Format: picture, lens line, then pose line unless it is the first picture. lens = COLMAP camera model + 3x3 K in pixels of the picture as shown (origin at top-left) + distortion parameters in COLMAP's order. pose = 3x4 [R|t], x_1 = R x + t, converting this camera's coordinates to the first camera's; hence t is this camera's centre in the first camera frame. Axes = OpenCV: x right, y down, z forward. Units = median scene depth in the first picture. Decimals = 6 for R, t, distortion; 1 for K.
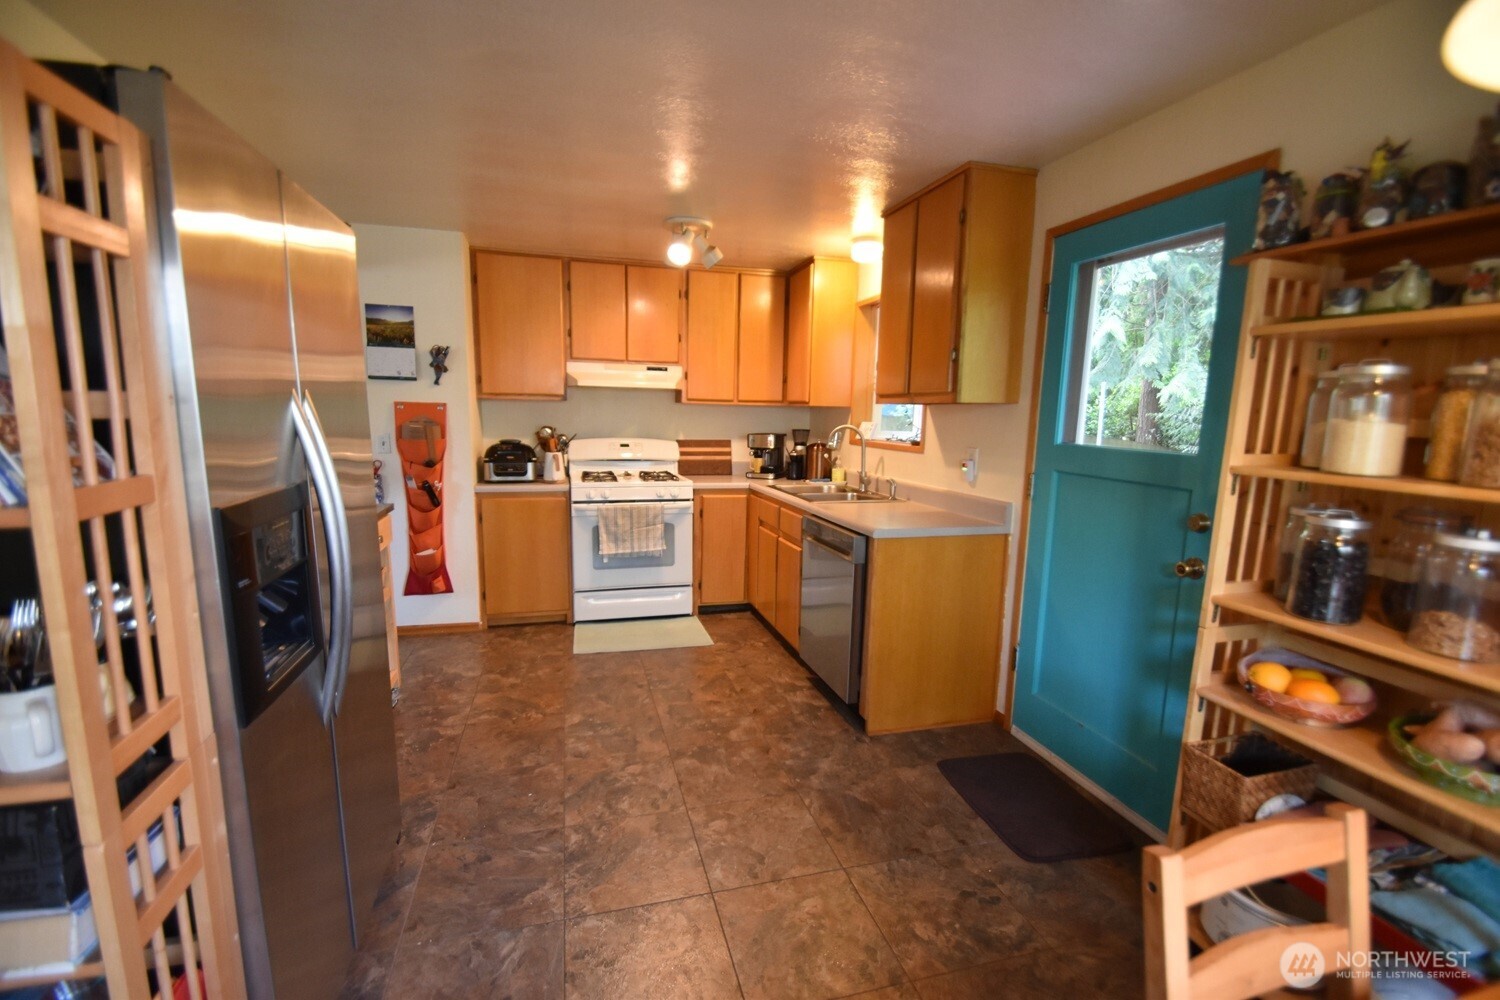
lens RADIAL K [[661.4, 0, 746.4], [0, 661.4, 518.2], [0, 0, 1]] dist [0.012027, -0.015016]
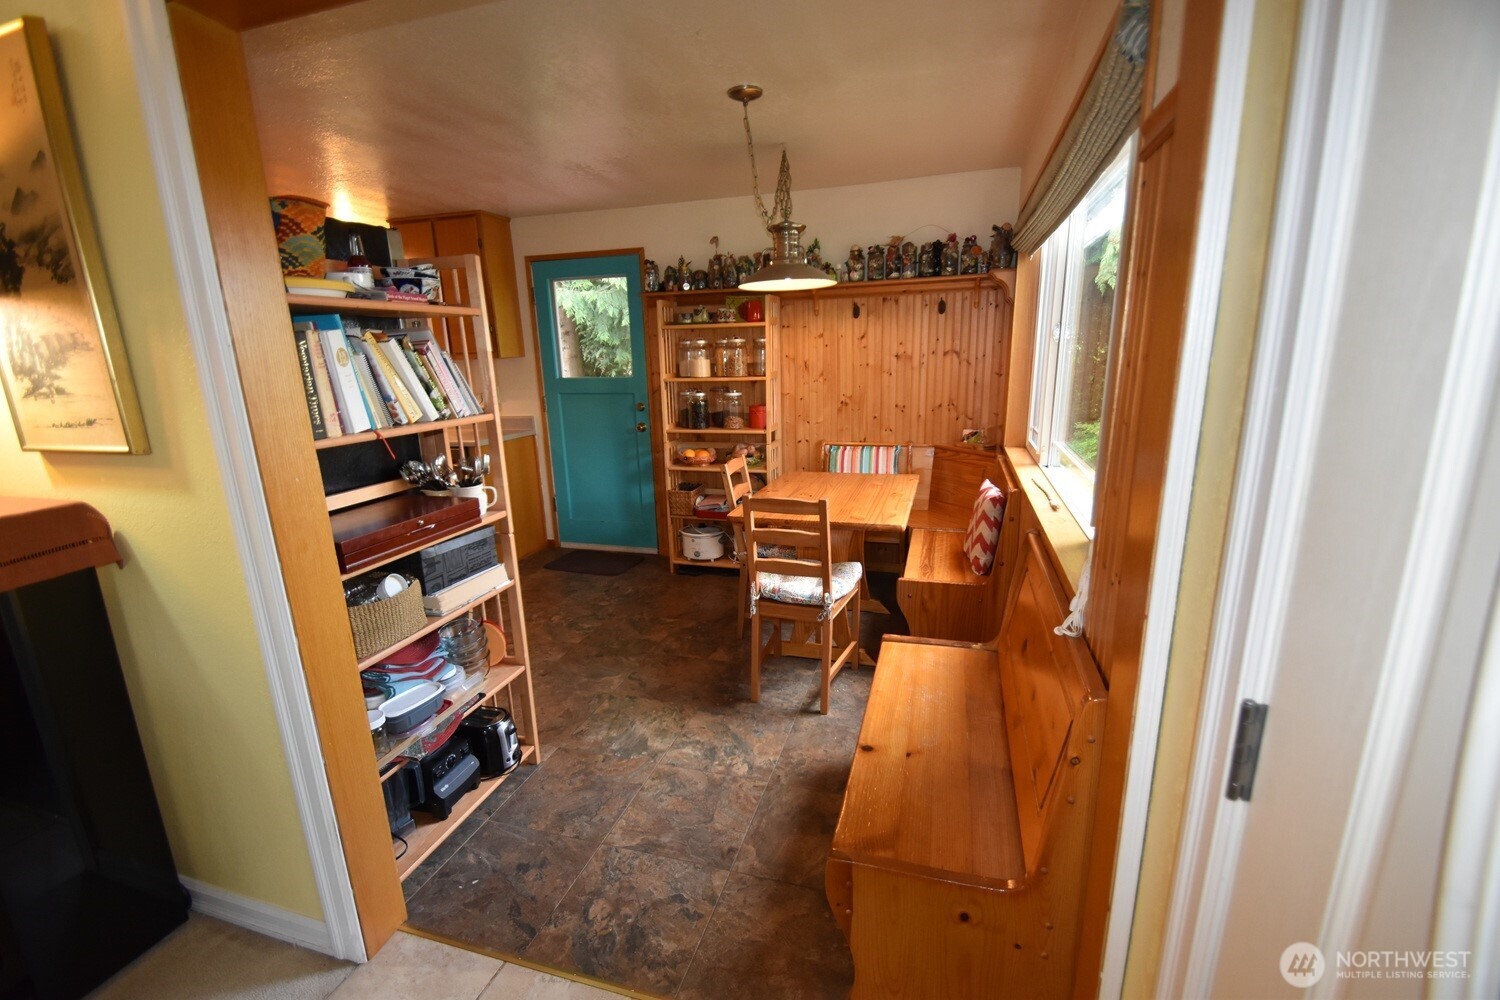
lens RADIAL K [[661.4, 0, 746.4], [0, 661.4, 518.2], [0, 0, 1]] dist [0.012027, -0.015016]
pose [[0.535323, -0.238450, 0.810291, -0.855356], [0.175442, 0.969792, 0.169481, 0.044642], [-0.826226, 0.051432, 0.560986, -0.453222]]
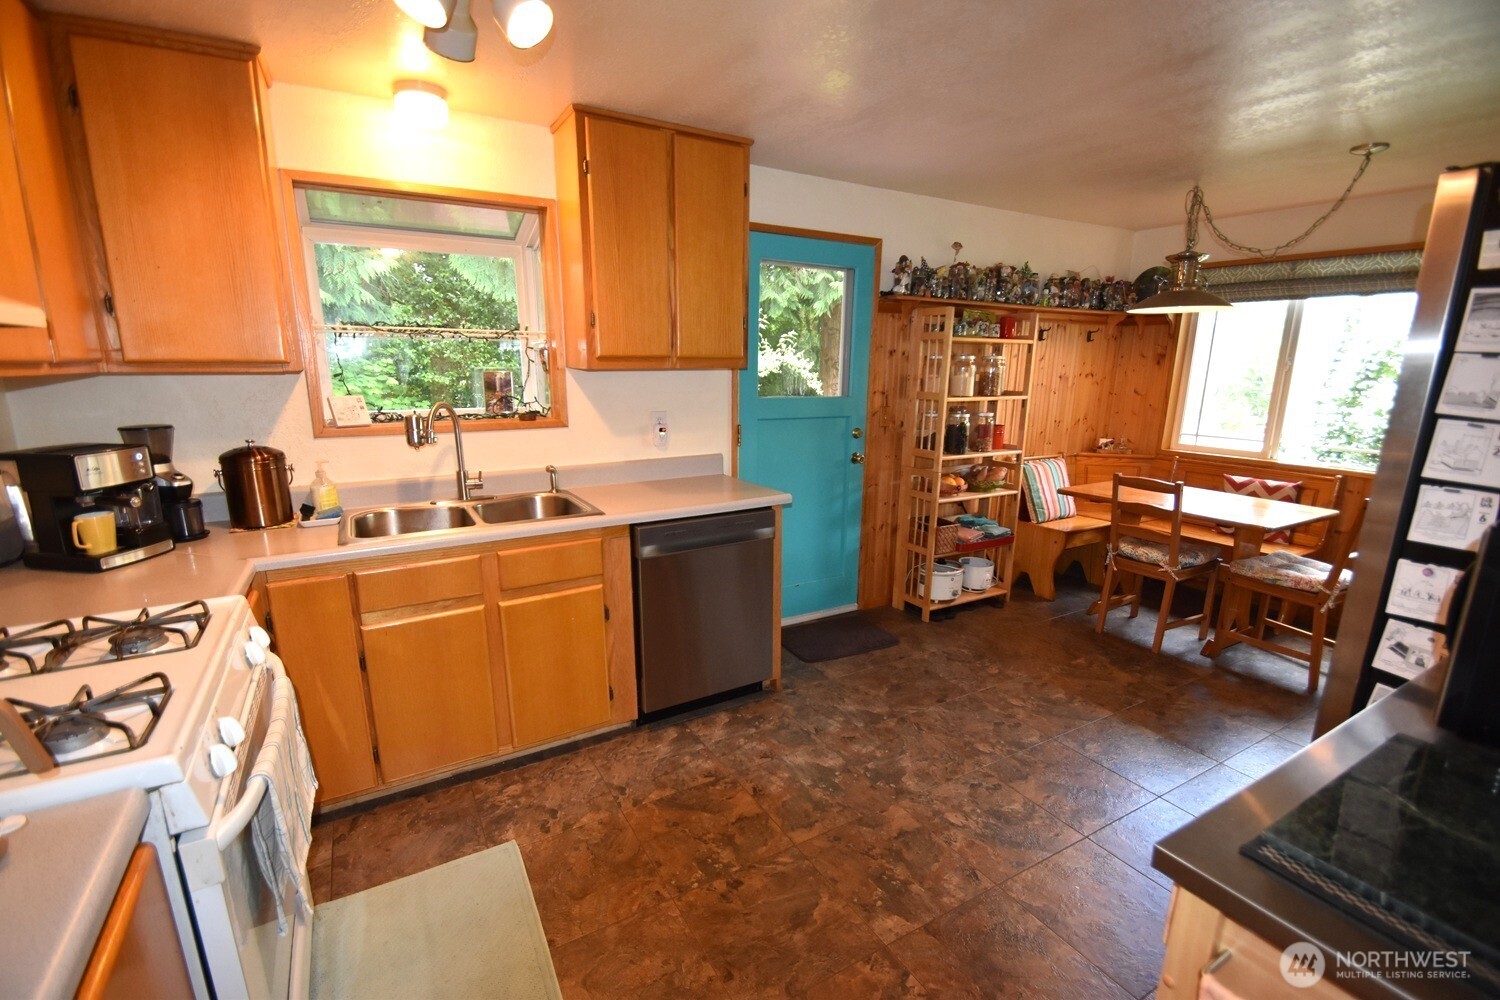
lens RADIAL K [[661.4, 0, 746.4], [0, 661.4, 518.2], [0, 0, 1]] dist [0.012027, -0.015016]
pose [[-0.257875, -0.237767, 0.936465, -0.822289], [0.145938, 0.948541, 0.281020, -0.265365], [-0.955093, 0.209134, -0.209905, 1.391610]]
